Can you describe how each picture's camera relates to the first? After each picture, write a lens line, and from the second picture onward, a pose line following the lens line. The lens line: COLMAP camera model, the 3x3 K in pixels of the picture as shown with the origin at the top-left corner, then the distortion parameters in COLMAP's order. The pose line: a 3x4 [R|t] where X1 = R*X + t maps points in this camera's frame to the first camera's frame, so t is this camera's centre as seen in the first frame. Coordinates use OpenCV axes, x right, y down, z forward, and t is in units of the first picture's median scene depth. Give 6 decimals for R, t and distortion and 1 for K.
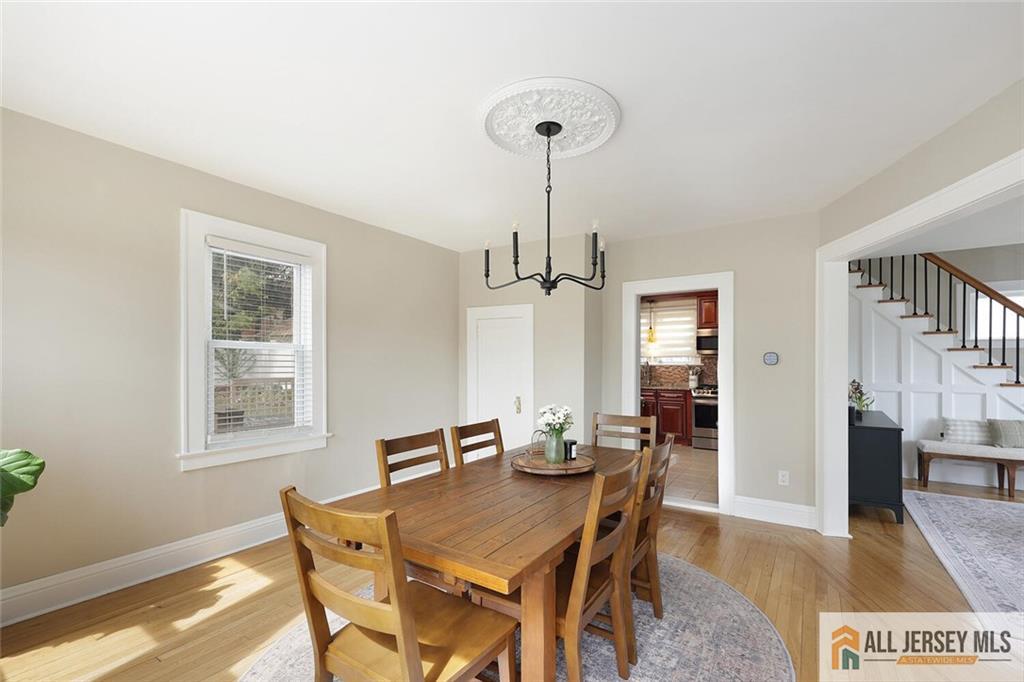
lens RADIAL K [[446.9, 0, 512.7], [0, 446.9, 364.4], [0, 0, 1]] dist [-0.000771, -0.000059]
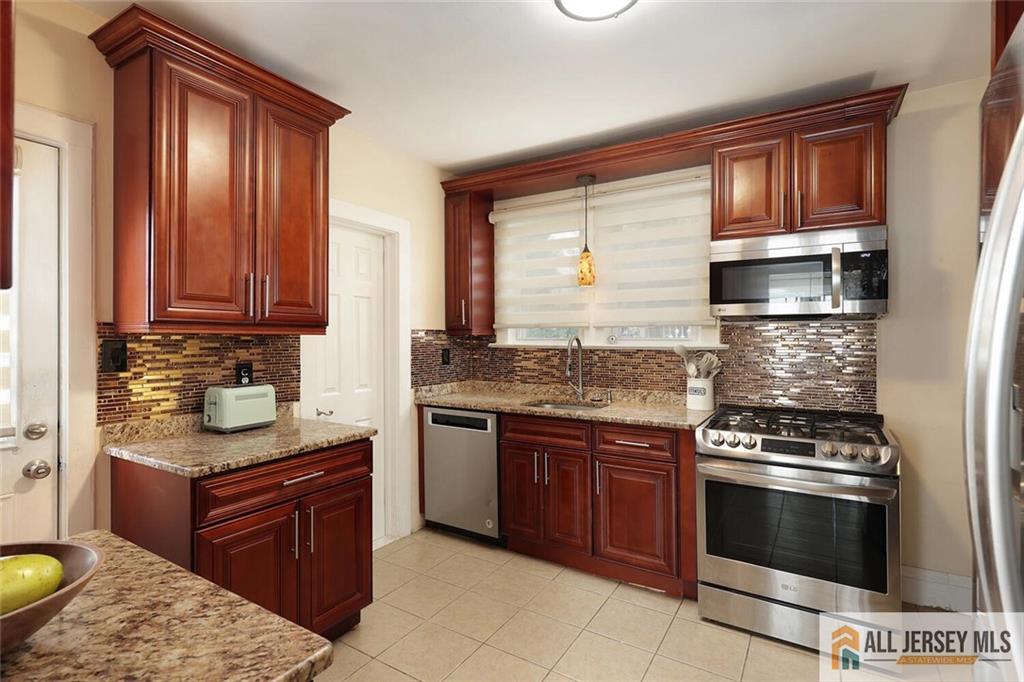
lens RADIAL K [[481.0, 0, 512.0], [0, 481.0, 341.0], [0, 0, 1]] dist [0.002610, 0.000325]
pose [[0.999716, -0.000642, 0.023835, 0.246087], [0.000664, 0.999999, -0.000909, -0.003712], [-0.023835, 0.000924, 0.999715, 0.619821]]
